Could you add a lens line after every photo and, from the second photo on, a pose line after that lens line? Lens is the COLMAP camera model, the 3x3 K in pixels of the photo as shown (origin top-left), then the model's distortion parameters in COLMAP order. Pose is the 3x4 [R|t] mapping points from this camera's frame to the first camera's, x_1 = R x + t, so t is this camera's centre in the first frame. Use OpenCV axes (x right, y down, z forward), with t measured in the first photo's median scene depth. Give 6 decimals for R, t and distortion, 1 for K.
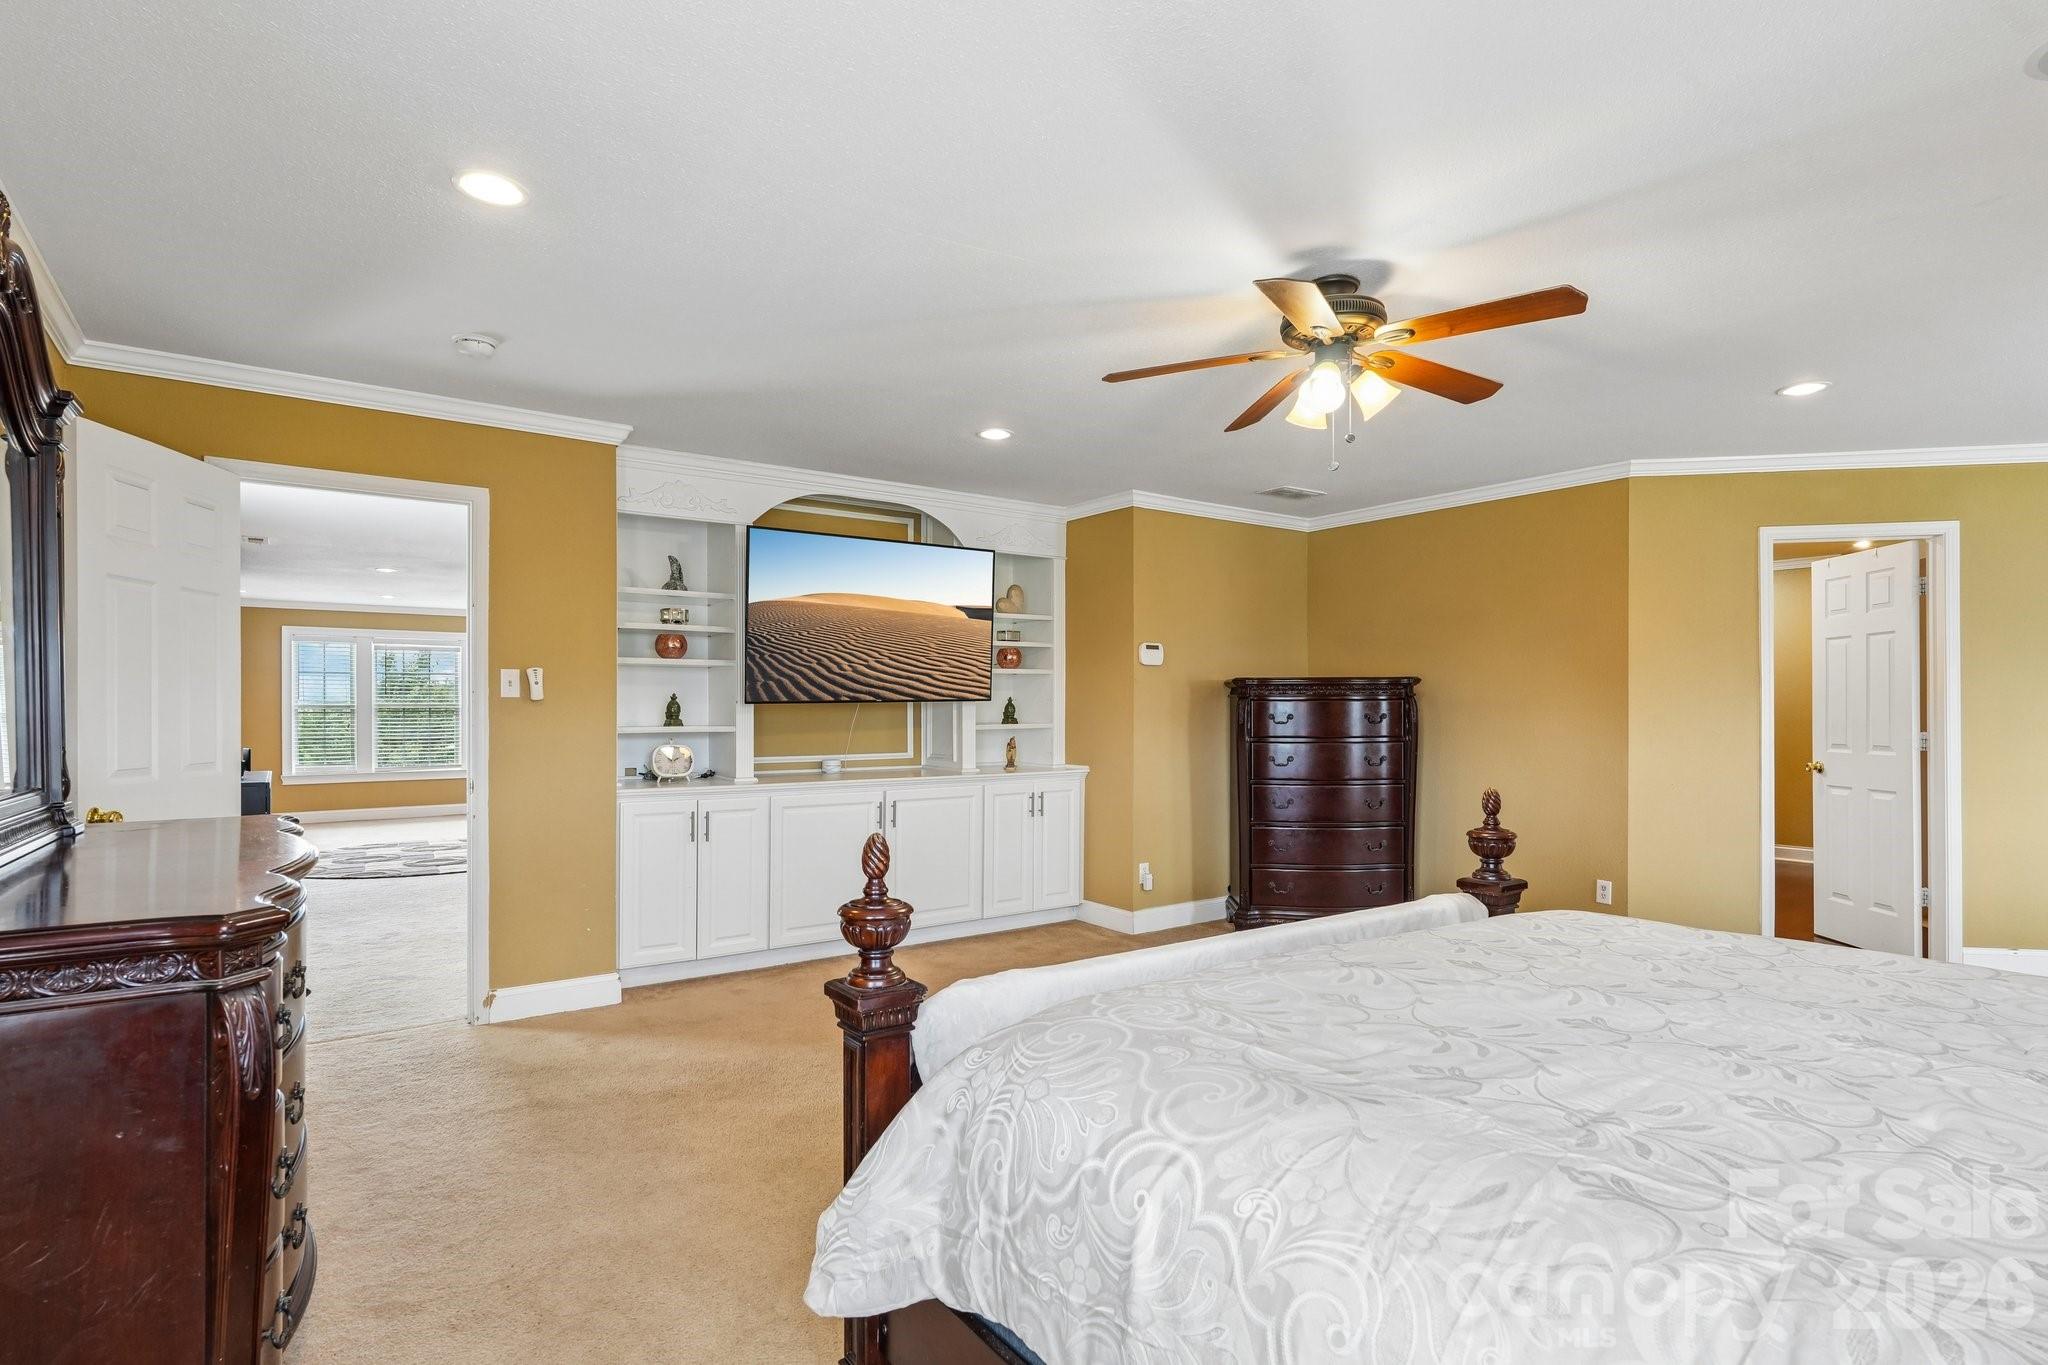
lens RADIAL K [[1015.3, 0, 991.3], [0, 1015.3, 704.8], [0, 0, 1]] dist [-0.002771, -0.000120]
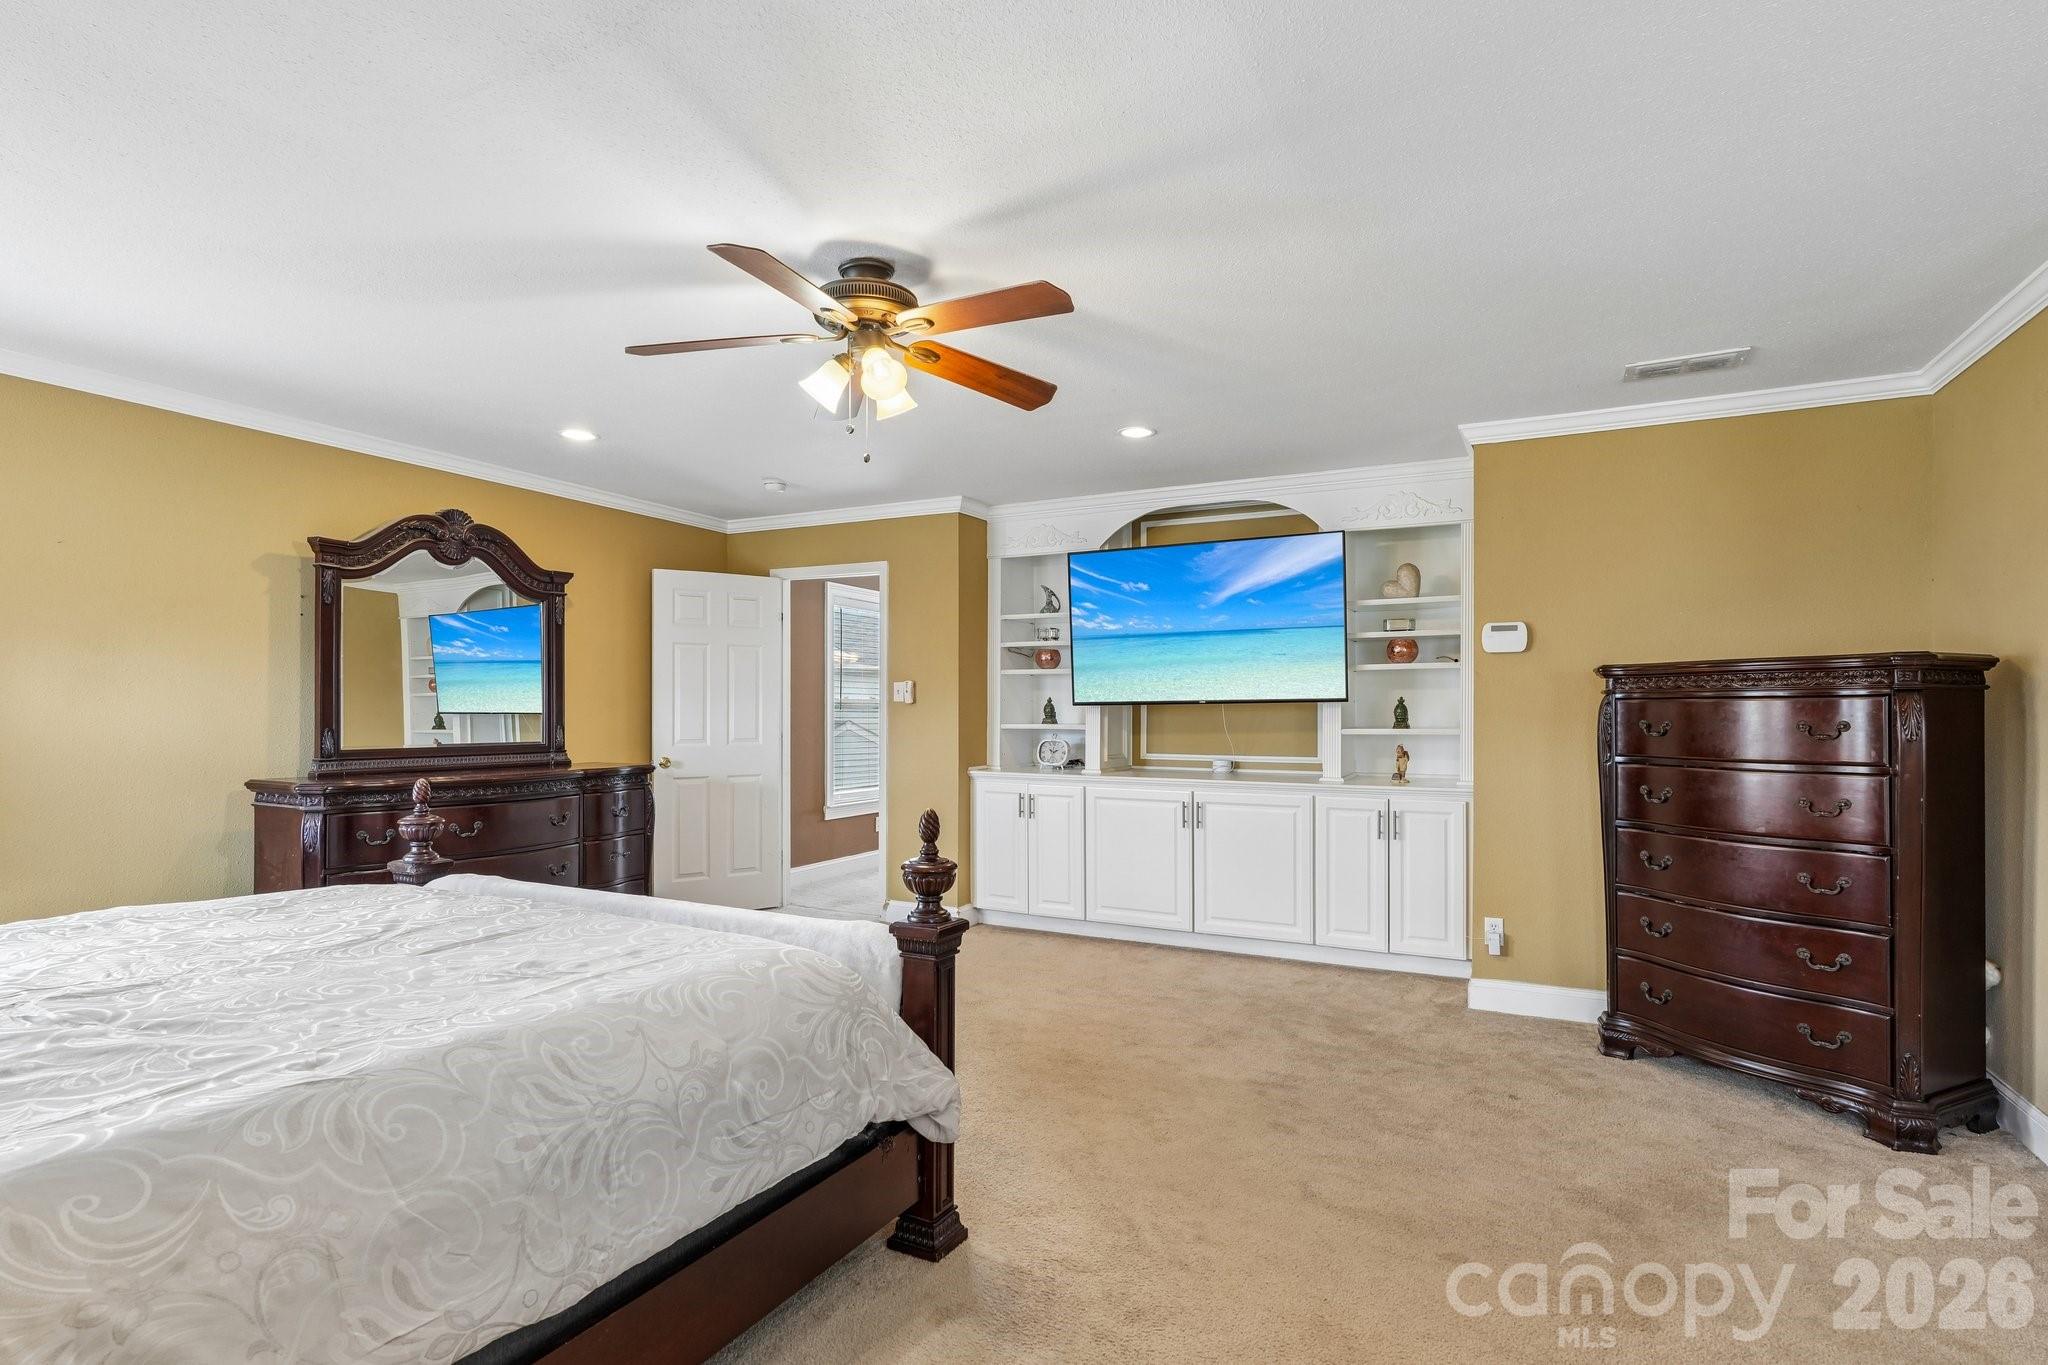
lens RADIAL K [[1015.3, 0, 991.3], [0, 1015.3, 704.8], [0, 0, 1]] dist [-0.002771, -0.000120]
pose [[0.452053, -0.002309, -0.891988, 0.658959], [0.006232, 0.999980, 0.000569, -0.003461], [0.891969, -0.005816, 0.452058, 0.337758]]
